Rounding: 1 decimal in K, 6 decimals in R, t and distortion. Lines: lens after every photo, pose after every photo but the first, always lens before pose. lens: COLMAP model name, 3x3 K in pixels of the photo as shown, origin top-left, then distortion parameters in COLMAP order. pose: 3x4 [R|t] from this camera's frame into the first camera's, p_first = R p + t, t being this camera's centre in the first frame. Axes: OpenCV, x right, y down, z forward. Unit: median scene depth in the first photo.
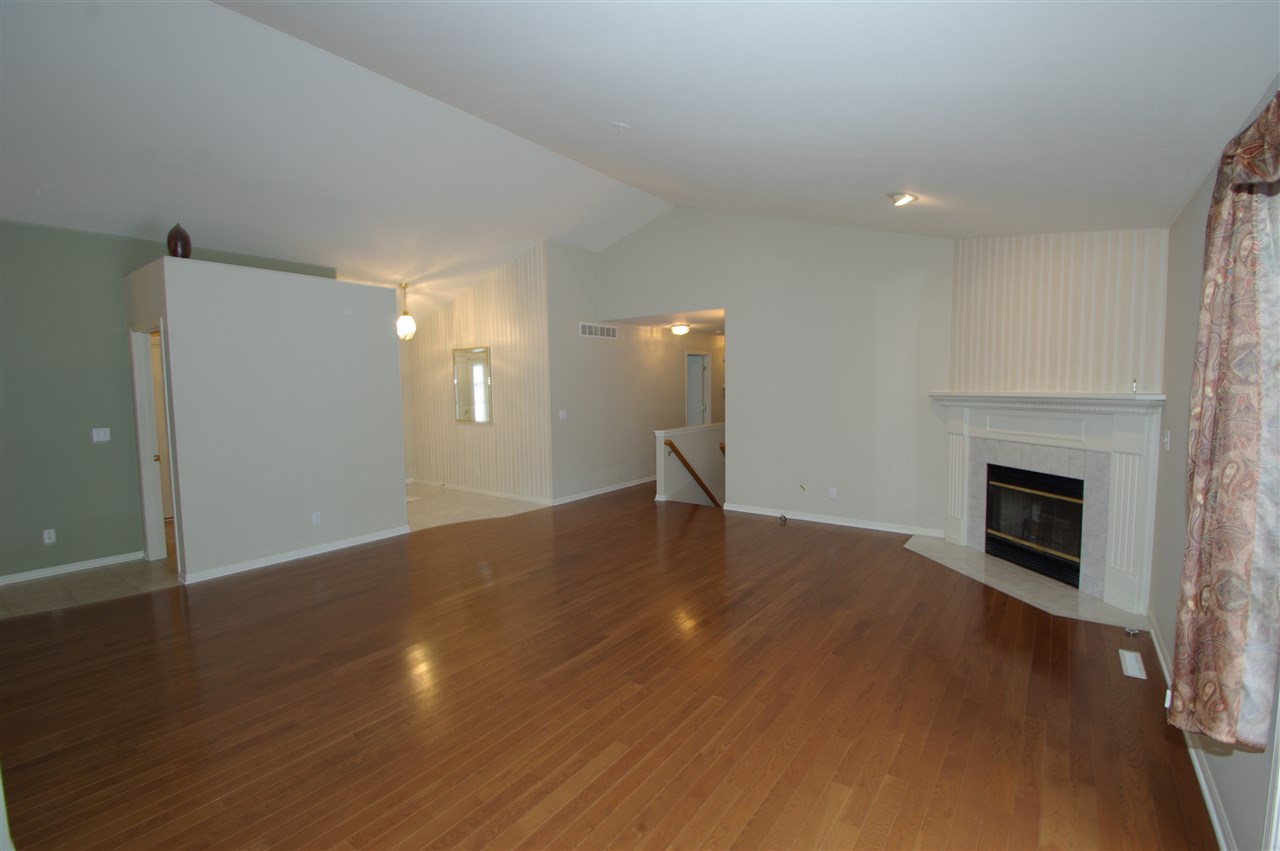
lens RADIAL K [[564.2, 0, 642.0], [0, 564.2, 426.0], [0, 0, 1]] dist [0.008212, -0.013086]
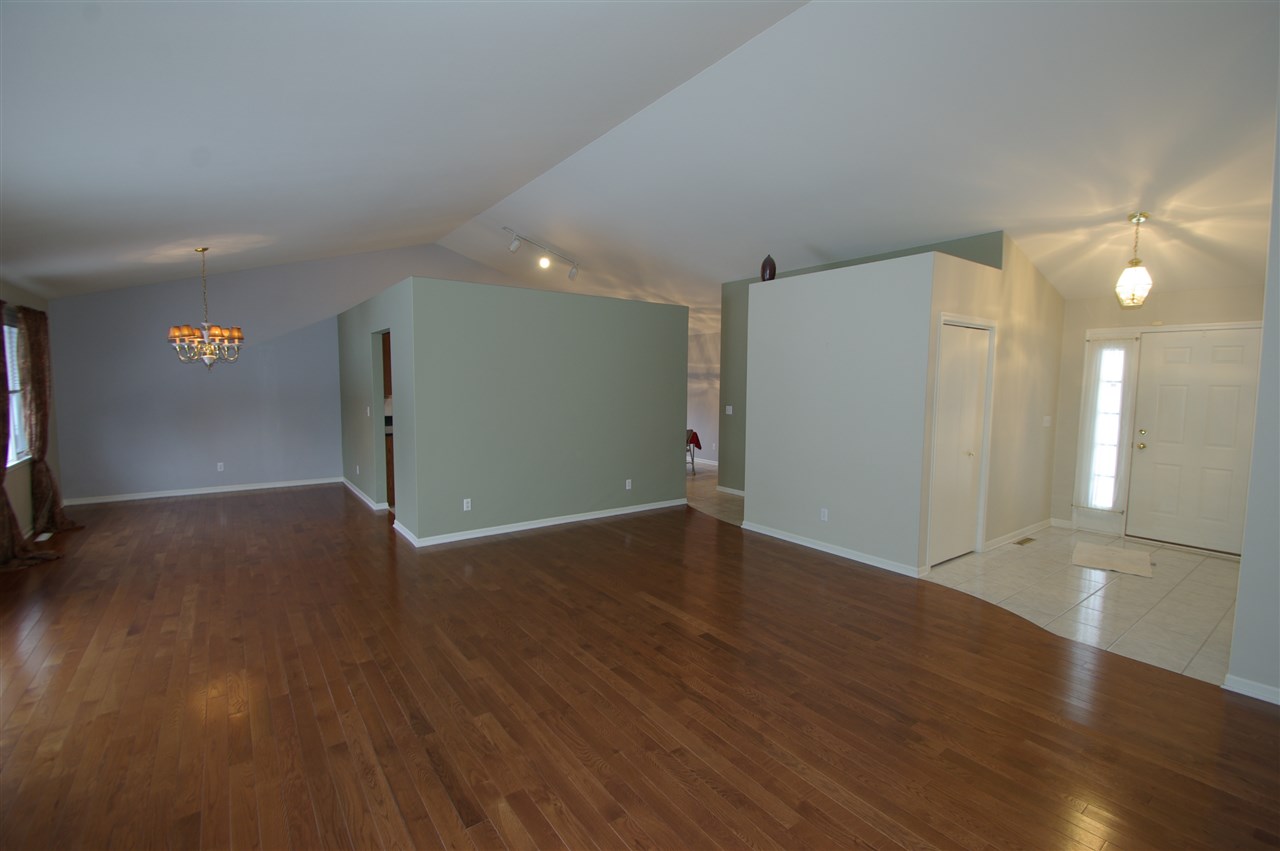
lens RADIAL K [[564.2, 0, 642.0], [0, 564.2, 426.0], [0, 0, 1]] dist [0.008212, -0.013086]
pose [[-0.296155, 0.084939, -0.951356, 0.523090], [-0.067647, 0.991672, 0.109597, -0.091505], [0.952741, 0.096814, -0.287943, 1.122927]]
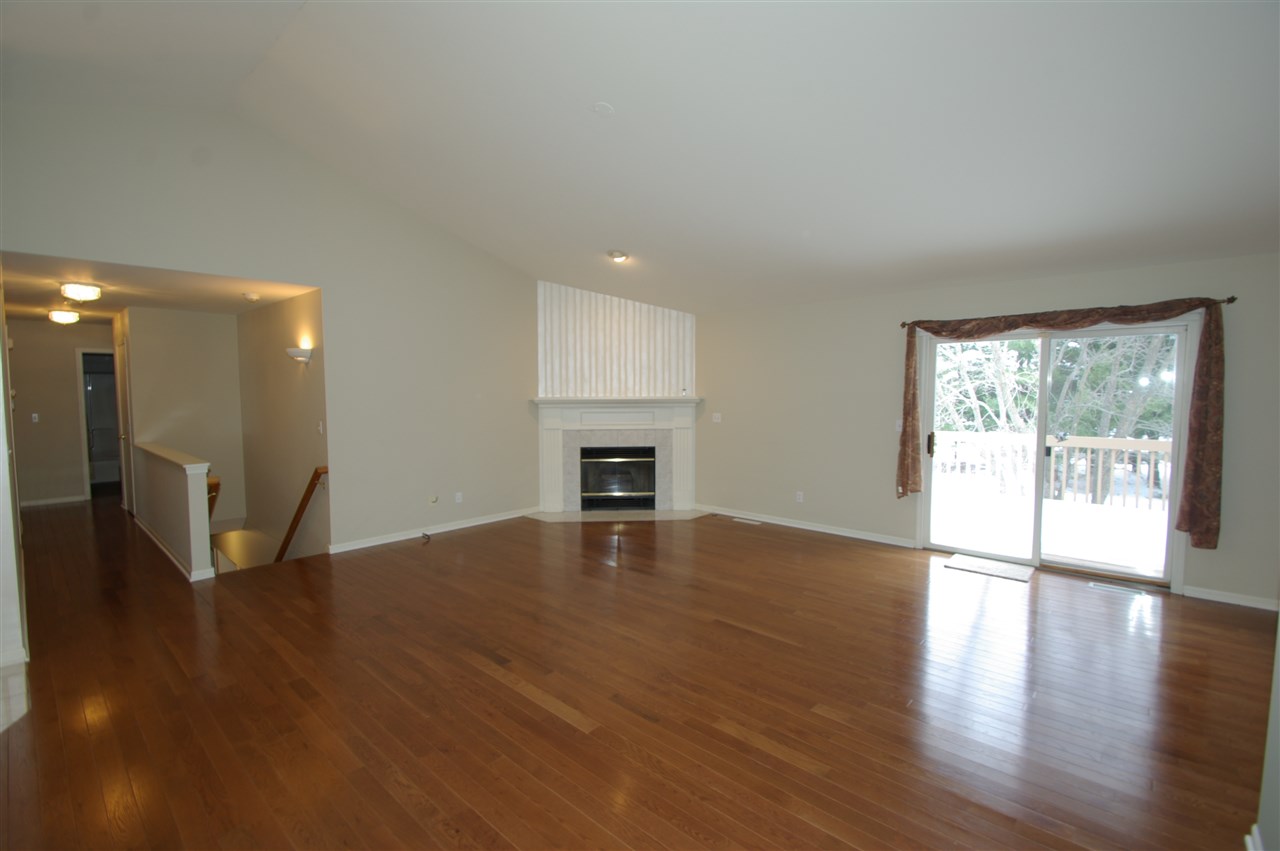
lens RADIAL K [[570.0, 0, 644.9], [0, 570.0, 429.5], [0, 0, 1]] dist [0.009096, -0.014228]
pose [[0.089607, -0.054122, 0.994506, -0.857737], [0.068359, 0.996502, 0.048071, -0.038749], [-0.993629, 0.063676, 0.092993, 0.759956]]
